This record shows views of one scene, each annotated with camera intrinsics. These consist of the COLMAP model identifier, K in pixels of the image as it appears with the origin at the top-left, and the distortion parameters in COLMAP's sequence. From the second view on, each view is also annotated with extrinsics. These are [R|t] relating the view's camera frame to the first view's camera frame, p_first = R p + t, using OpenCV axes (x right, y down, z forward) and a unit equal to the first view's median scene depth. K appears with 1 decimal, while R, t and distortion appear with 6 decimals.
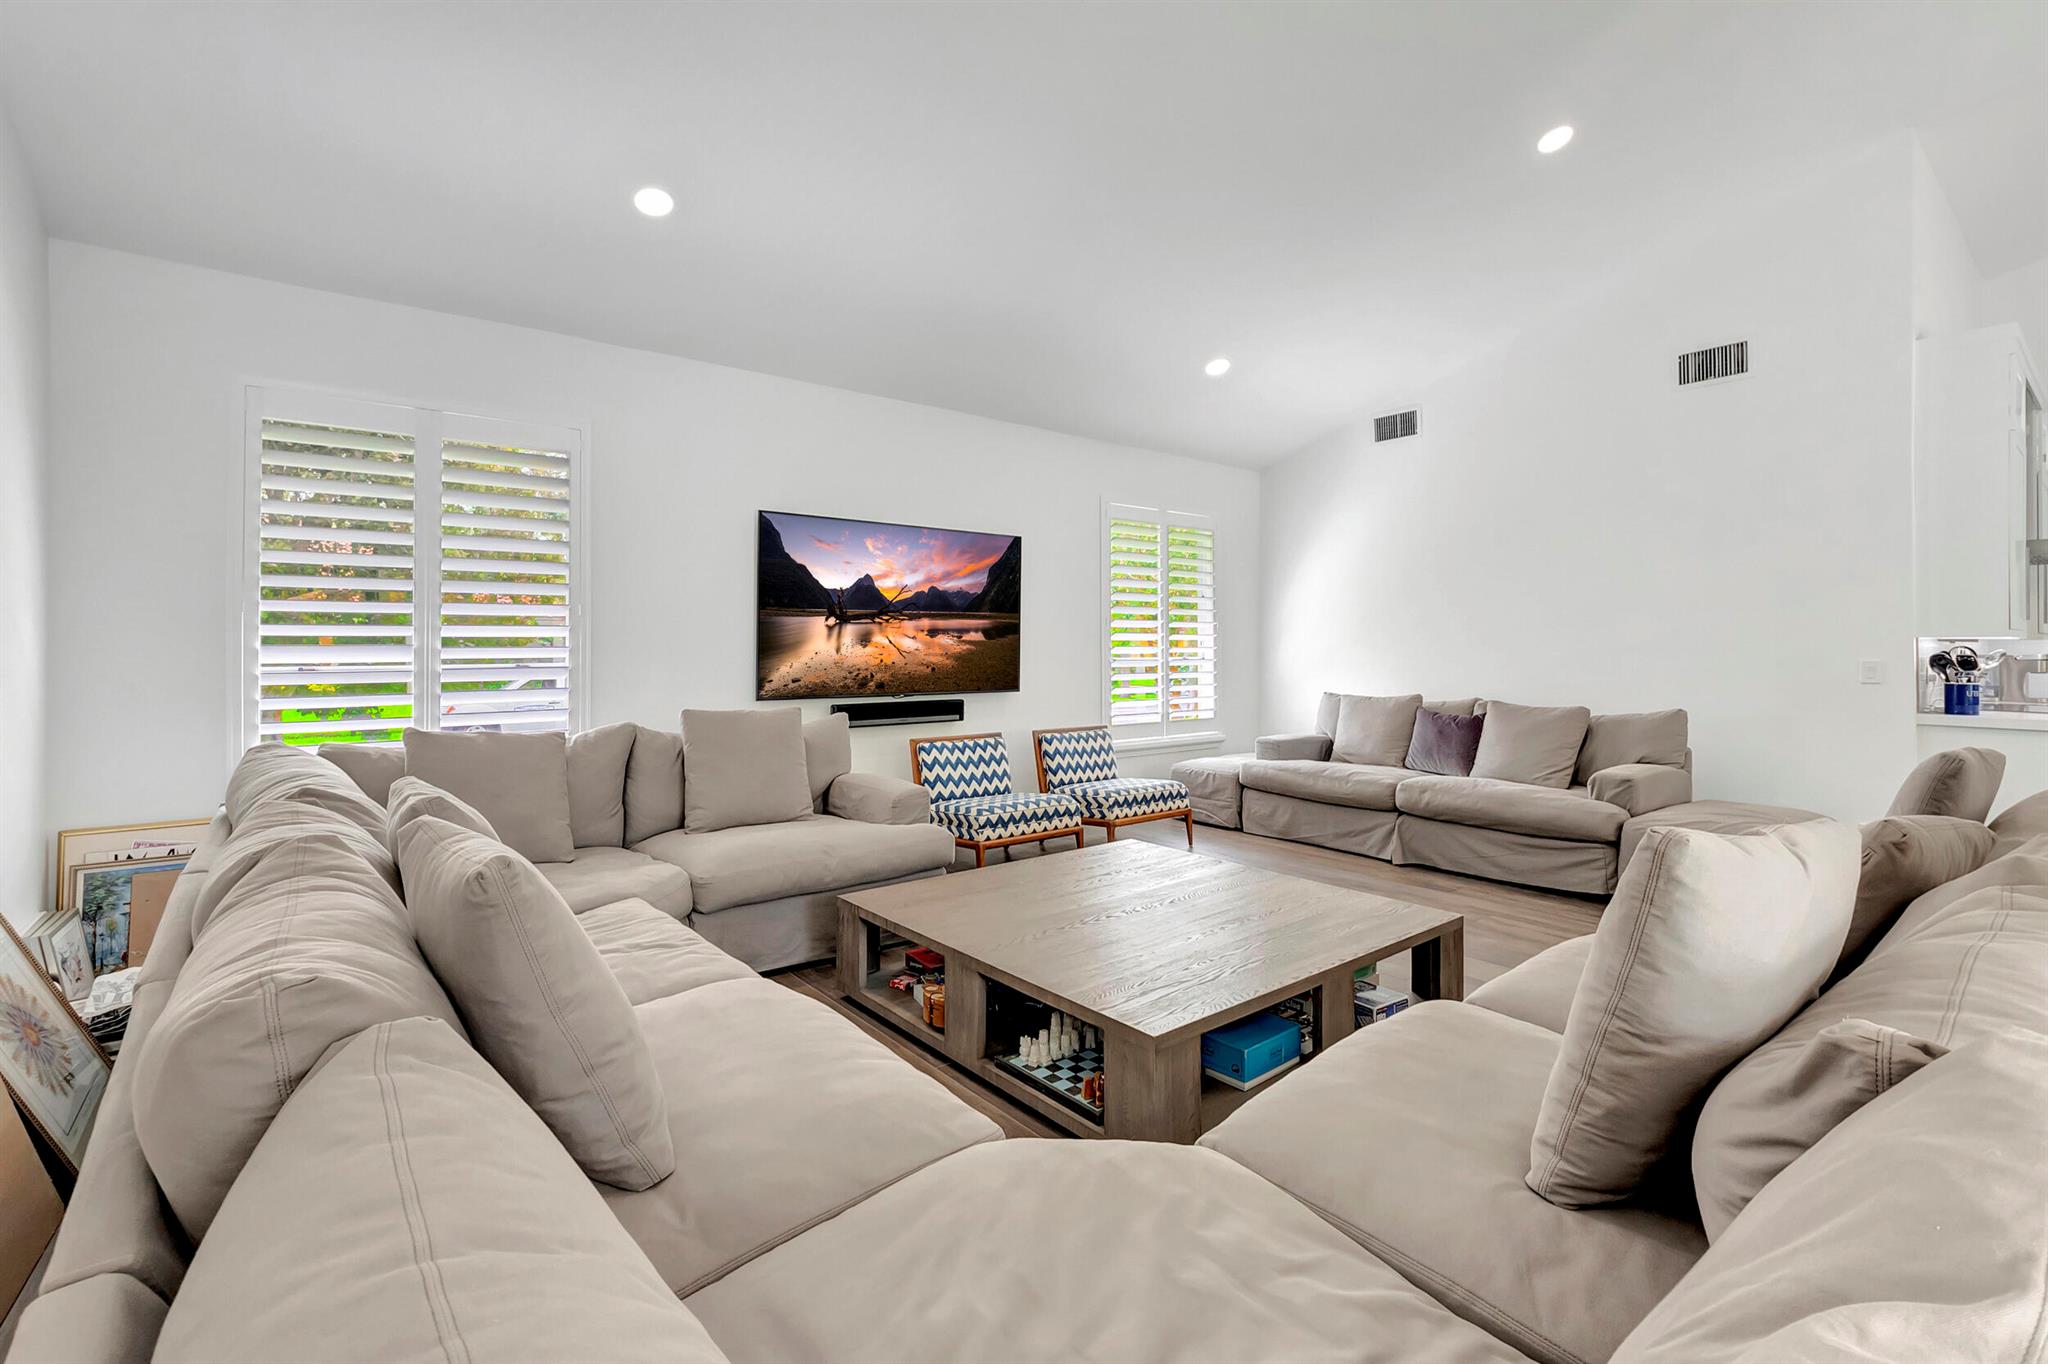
lens RADIAL K [[908.0, 0, 1015.4], [0, 908.0, 660.5], [0, 0, 1]] dist [-0.005448, 0.000033]
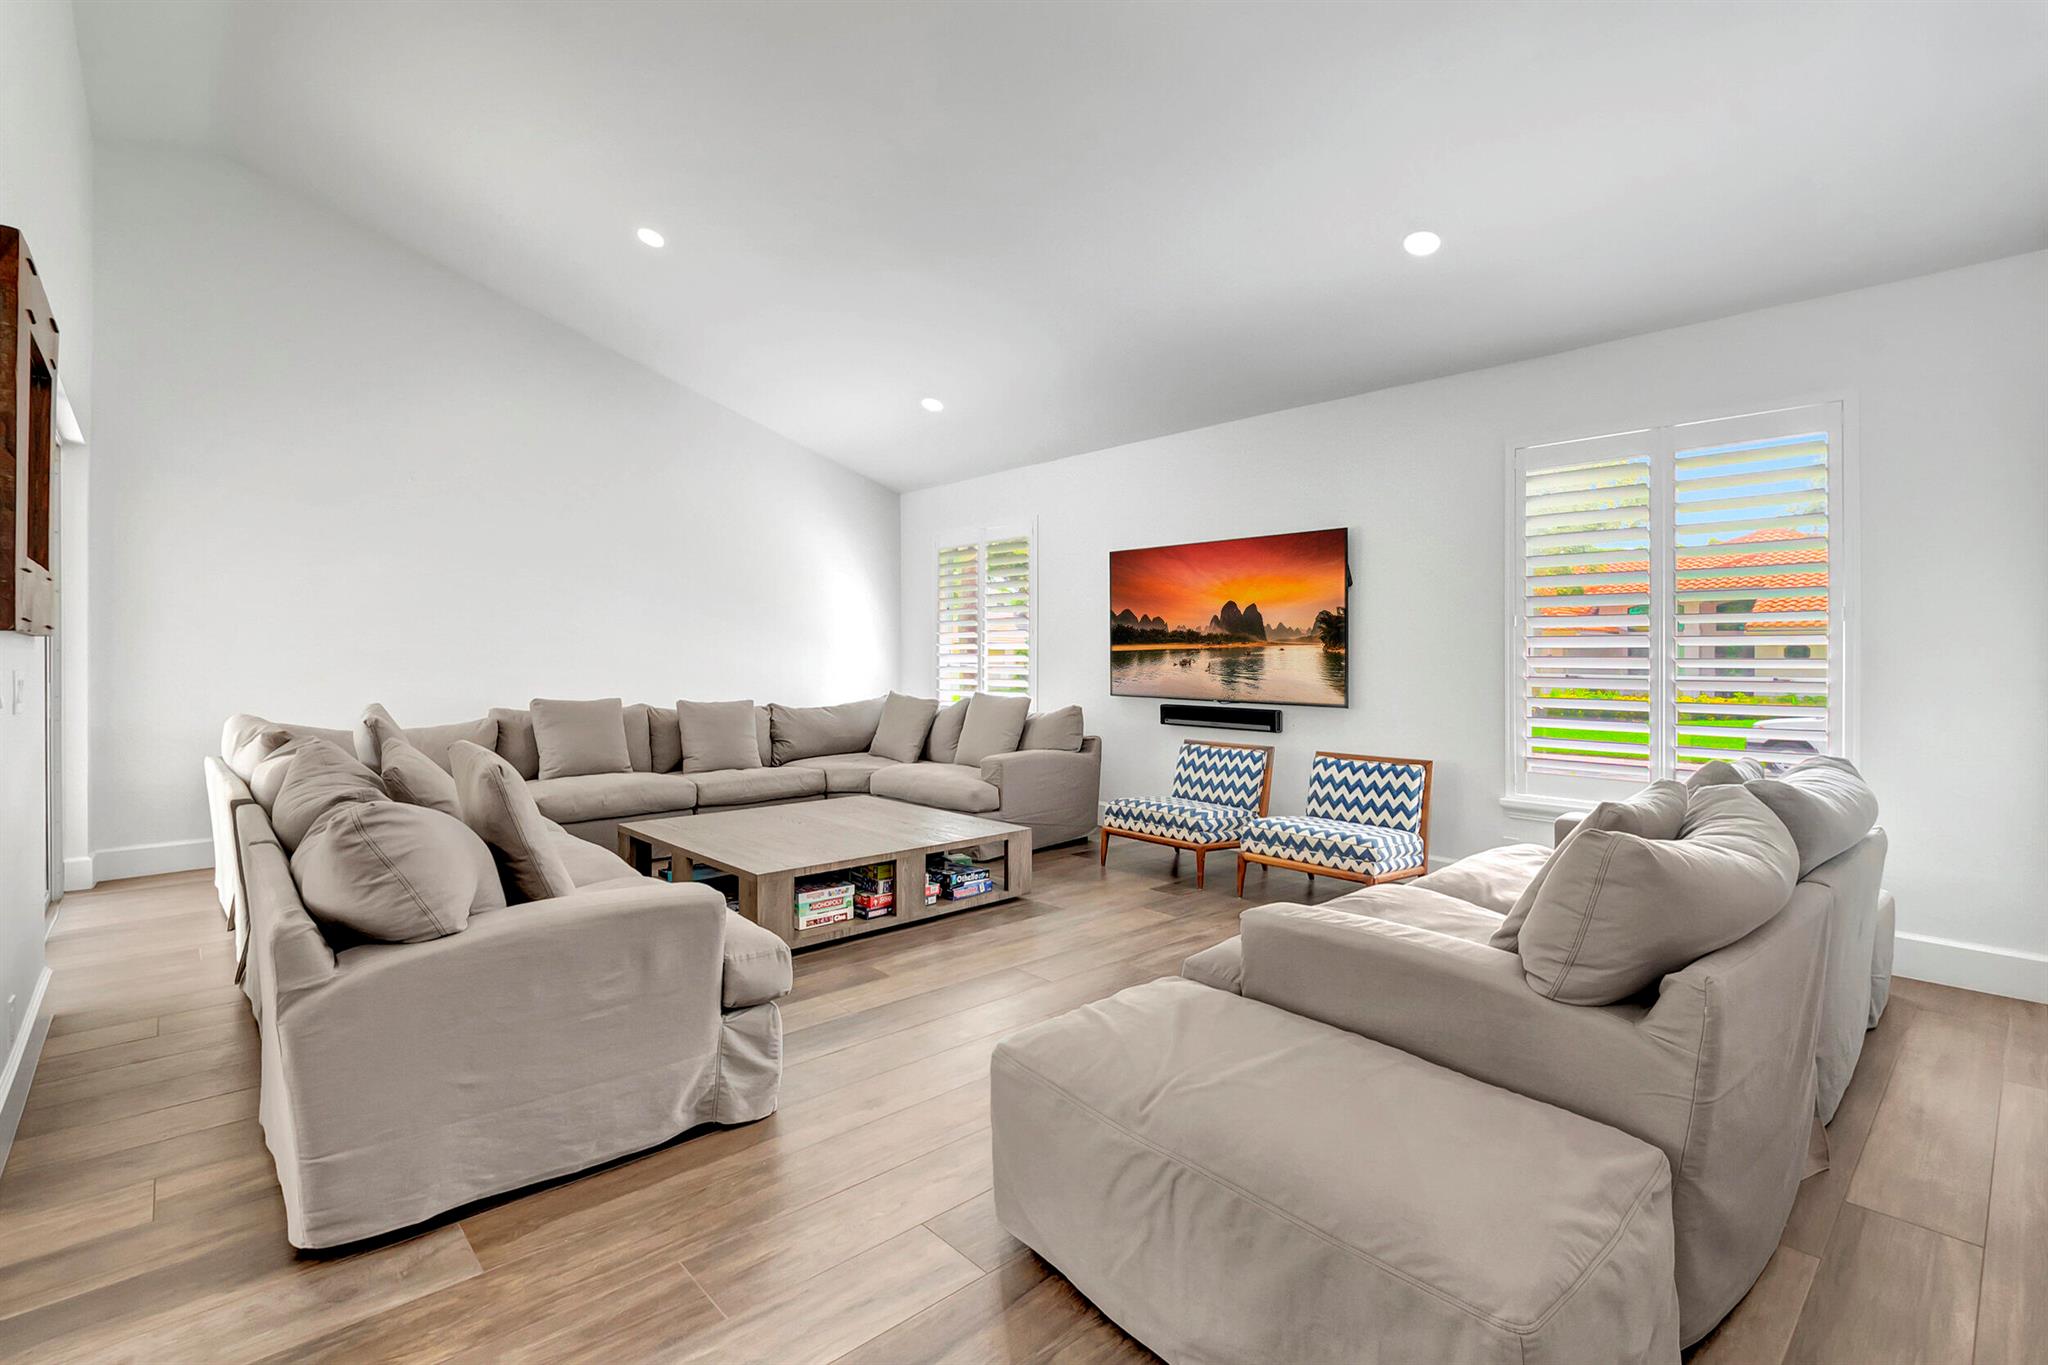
lens RADIAL K [[908.0, 0, 1015.4], [0, 908.0, 661.0], [0, 0, 1]] dist [-0.005448, 0.000033]
pose [[0.081165, 0.005113, -0.996688, 0.926977], [-0.019402, 0.999805, 0.003549, -0.008254], [0.996512, 0.019049, 0.081248, 0.672594]]
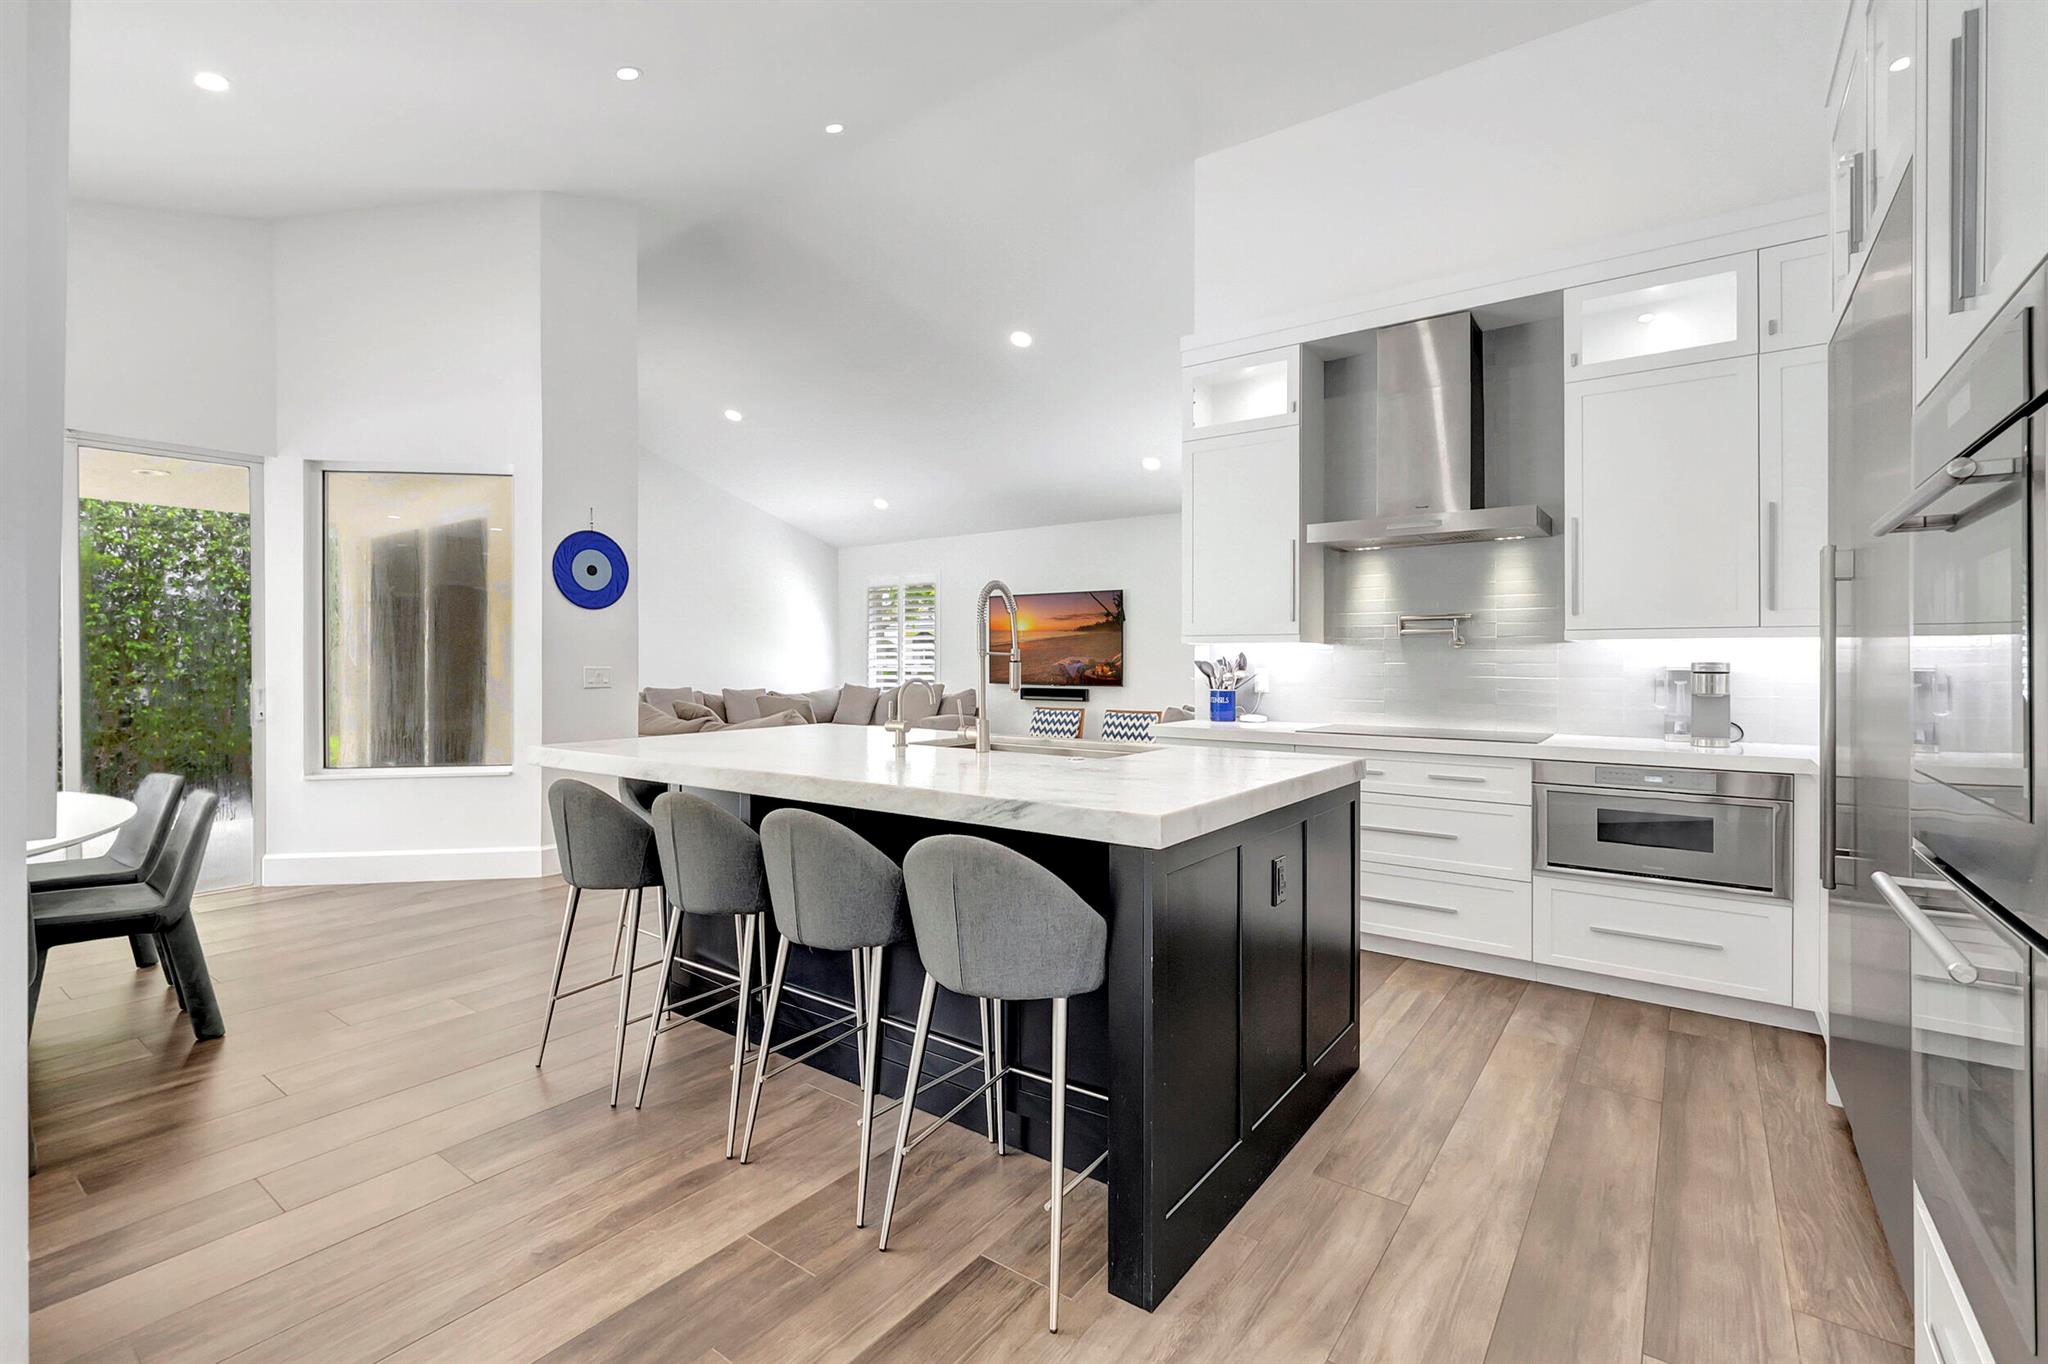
lens RADIAL K [[908.0, 0, 1015.4], [0, 908.0, 660.5], [0, 0, 1]] dist [-0.005448, 0.000033]
pose [[0.262444, -0.002927, -0.964943, 1.629027], [-0.013884, 0.999880, -0.006810, 0.002313], [0.964847, 0.015185, 0.262372, 0.441224]]
